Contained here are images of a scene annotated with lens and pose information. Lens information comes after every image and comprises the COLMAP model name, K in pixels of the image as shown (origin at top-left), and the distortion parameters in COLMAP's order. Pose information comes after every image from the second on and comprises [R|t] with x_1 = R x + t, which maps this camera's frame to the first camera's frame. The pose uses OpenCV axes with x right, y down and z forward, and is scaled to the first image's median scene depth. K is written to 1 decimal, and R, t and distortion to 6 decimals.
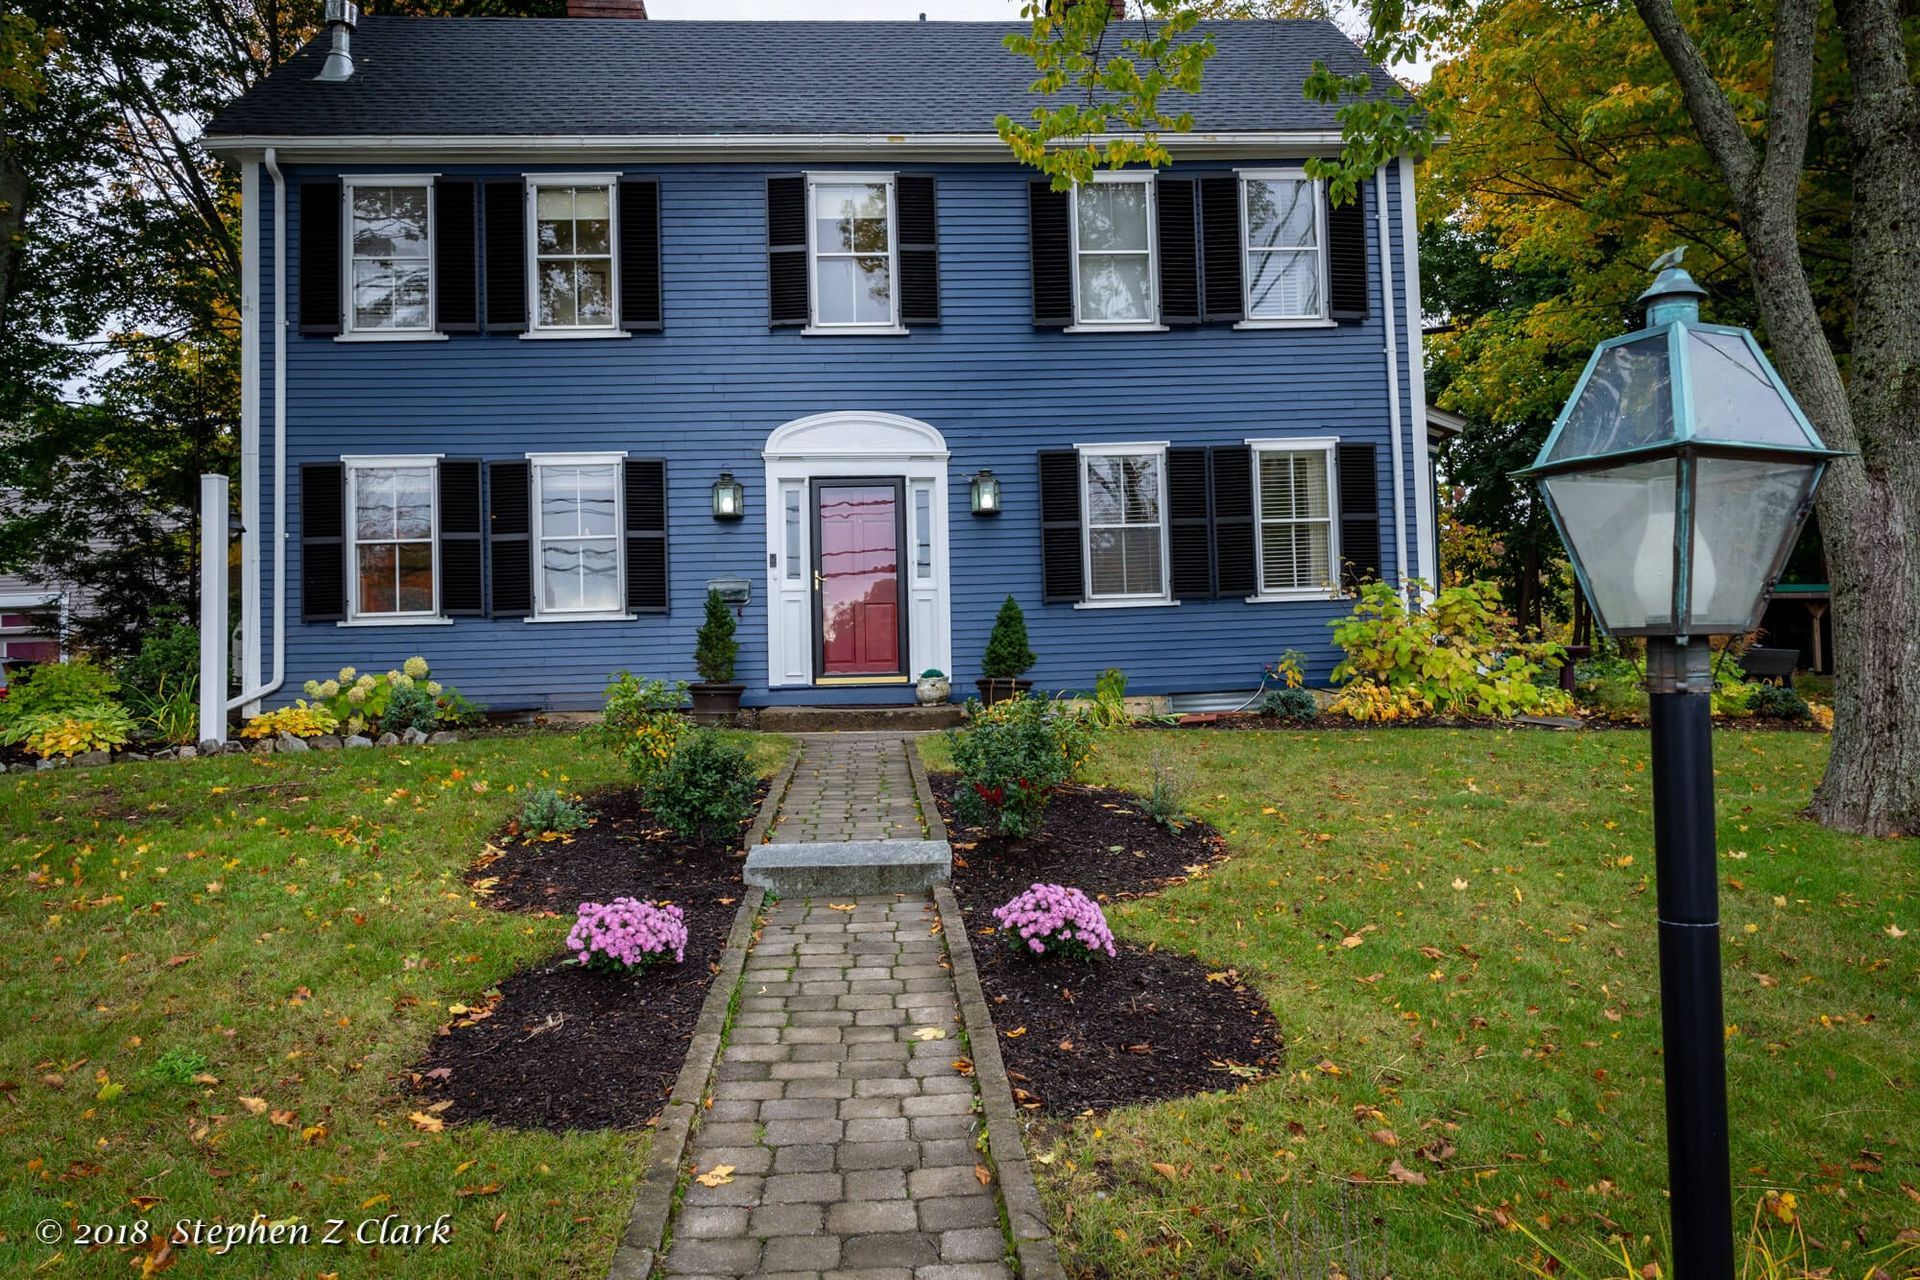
lens RADIAL K [[1285.9, 0, 954.4], [0, 1285.9, 640.1], [0, 0, 1]] dist [0.012333, 0.002836]
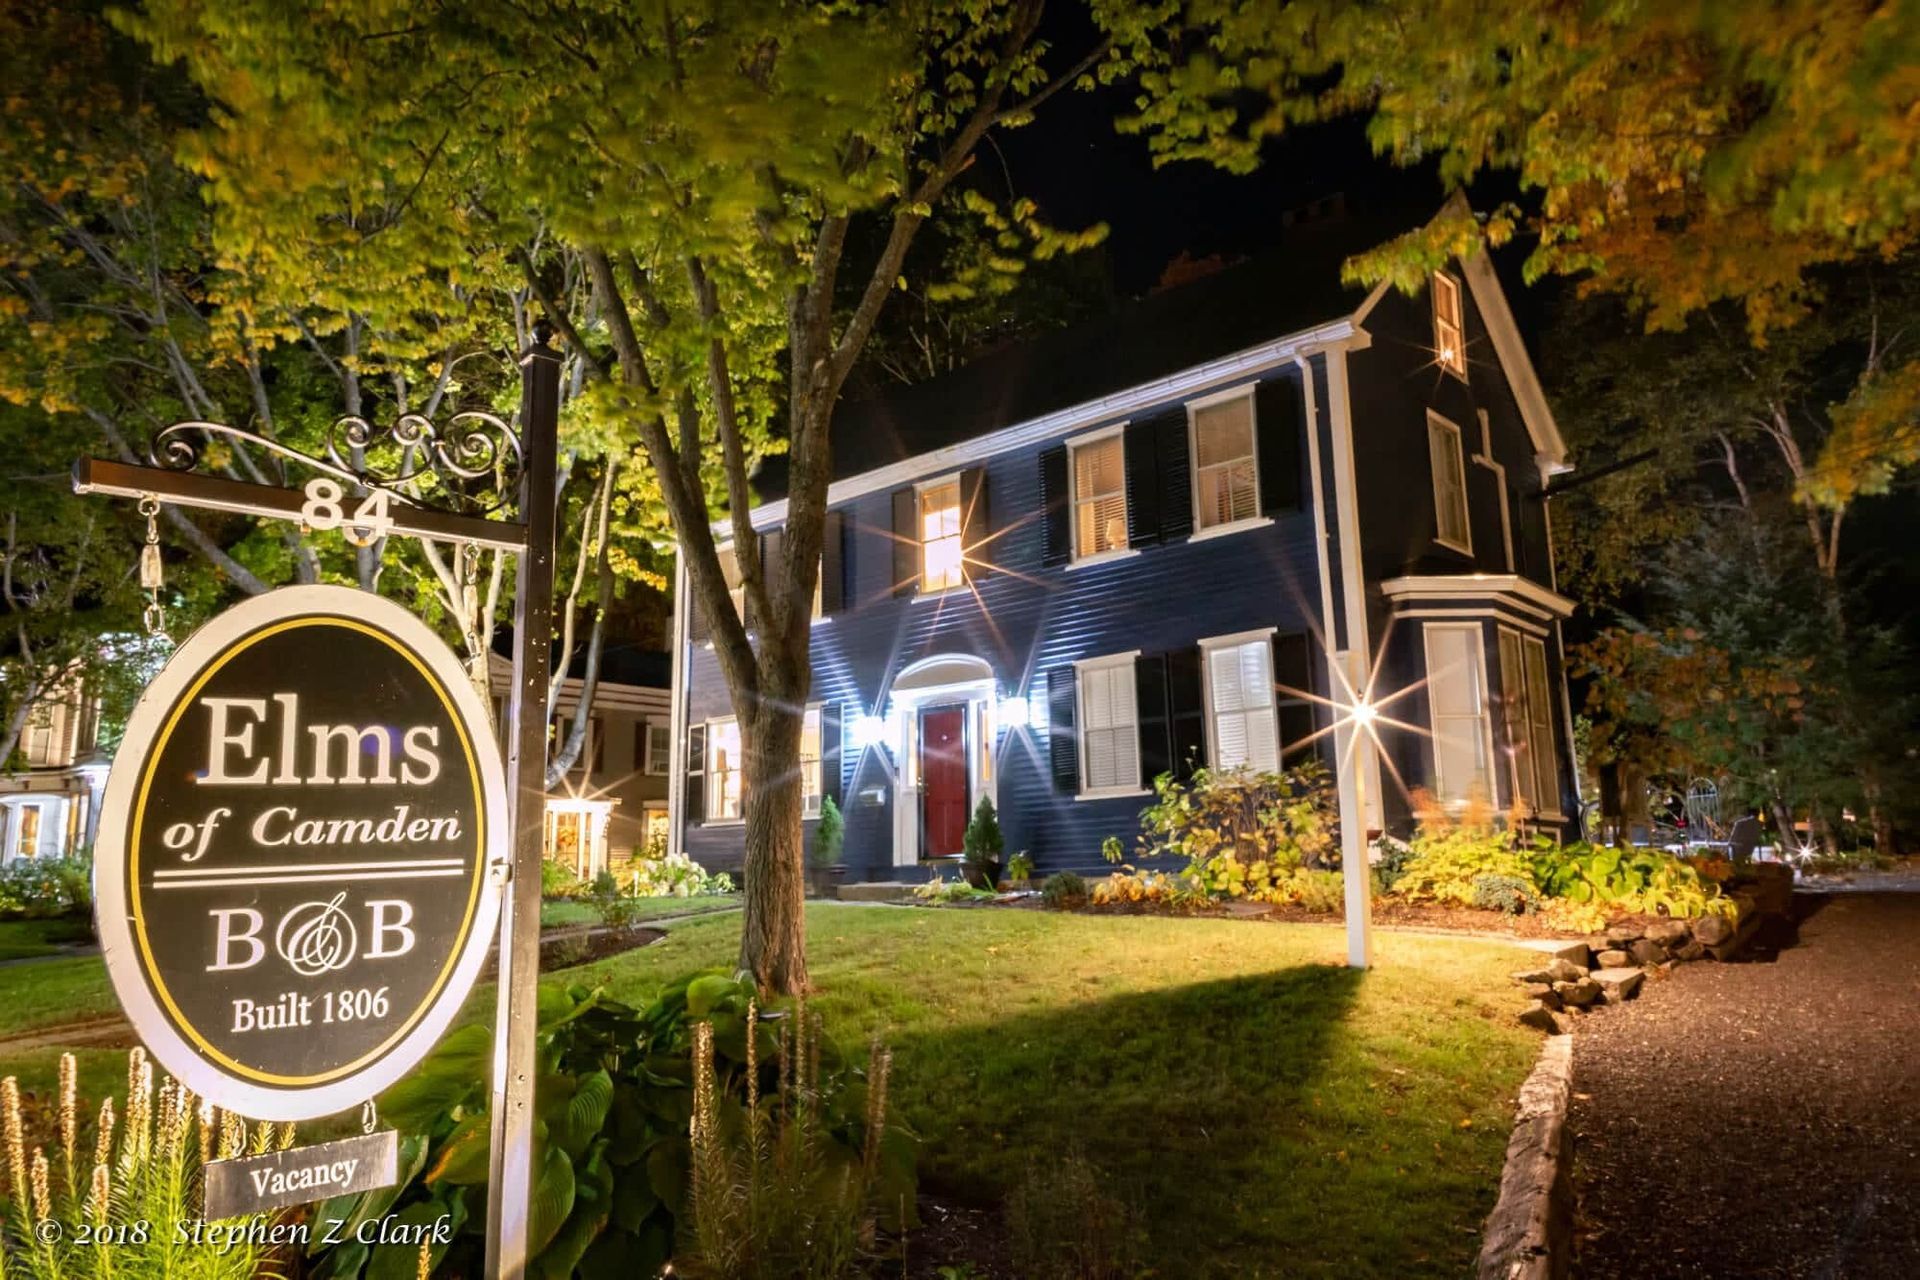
lens RADIAL K [[1285.9, 0, 959.3], [0, 1285.9, 626.1], [0, 0, 1]] dist [0.012333, 0.002836]
pose [[0.704113, -0.122622, -0.699421, 0.862455], [0.037939, 0.990067, -0.135384, -0.026819], [0.709074, 0.068790, 0.701771, 0.080992]]
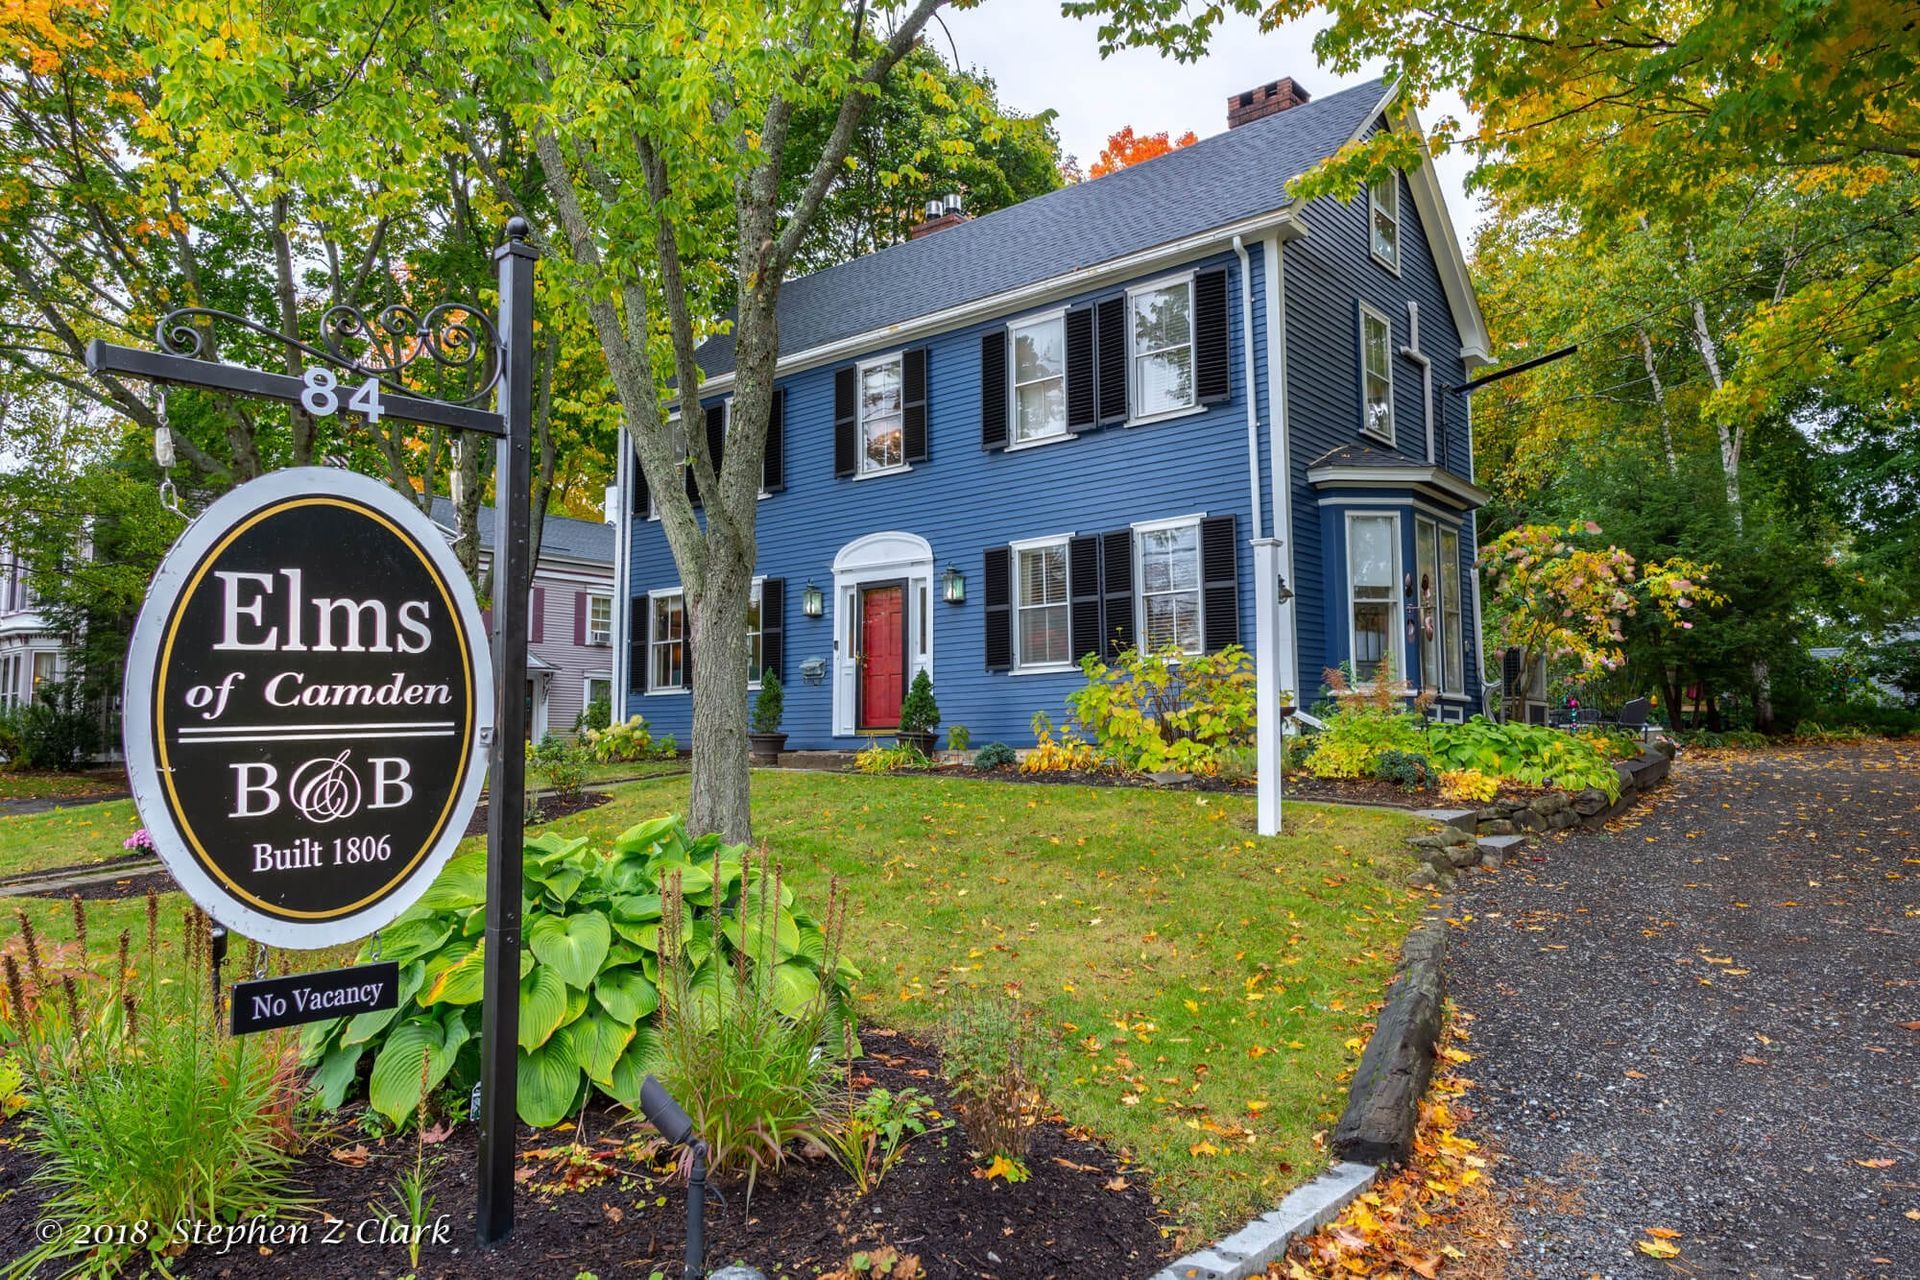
lens RADIAL K [[1285.9, 0, 947.2], [0, 1285.9, 628.0], [0, 0, 1]] dist [0.012333, 0.002836]
pose [[0.735048, -0.043057, -0.676647, 0.882372], [0.025078, 0.999025, -0.036329, -0.026847], [0.677552, 0.009735, 0.735411, 0.053633]]
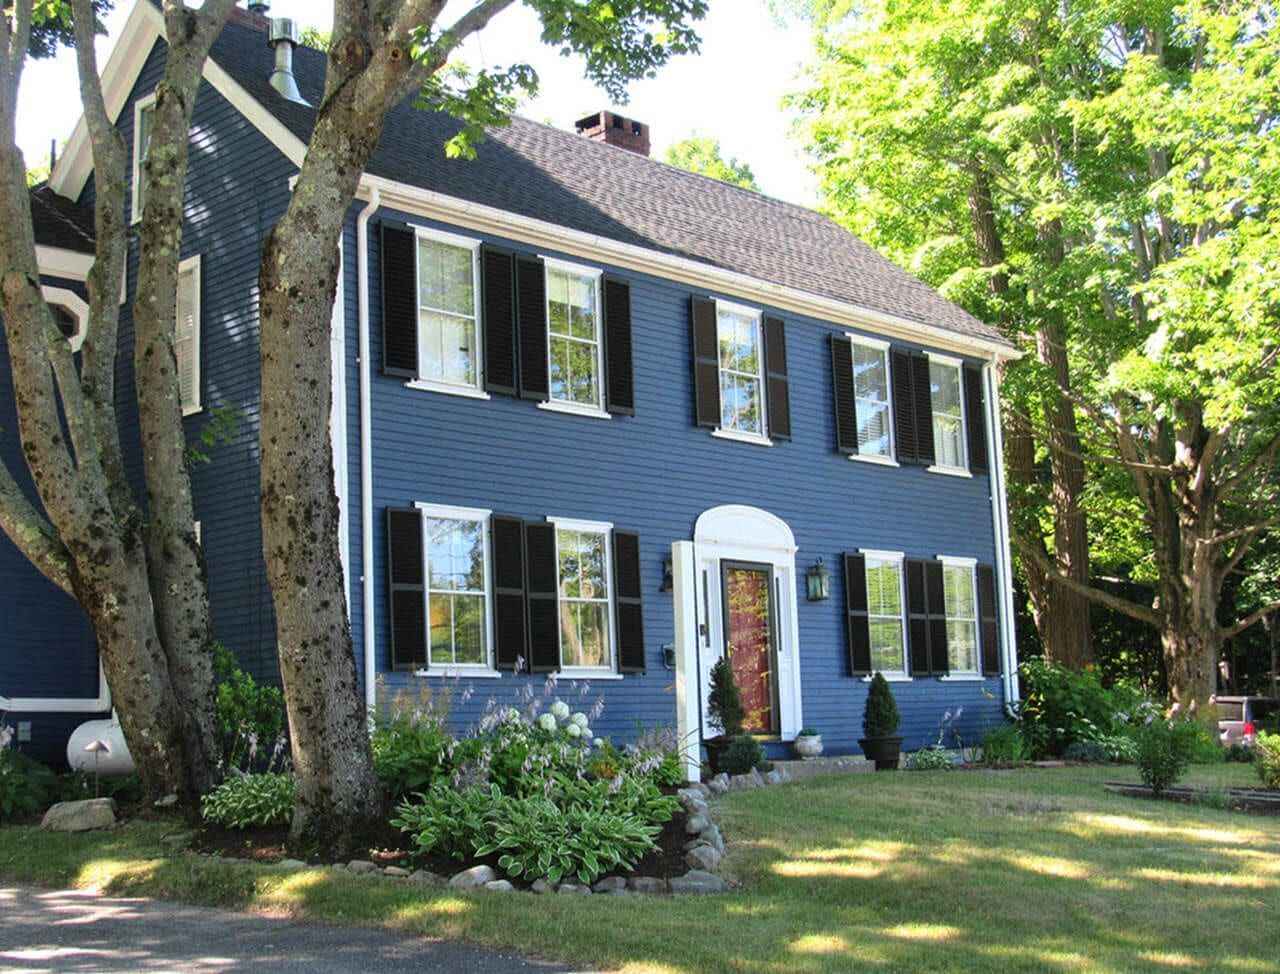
lens RADIAL K [[1775.3, 0, 638.3], [0, 1775.3, 490.5], [0, 0, 1]] dist [-0.023292, 0.000000]
pose [[0.724951, 0.106996, 0.680440, -1.244718], [-0.015169, 0.990102, -0.139528, 0.034908], [-0.688633, 0.090830, 0.719398, -0.096589]]
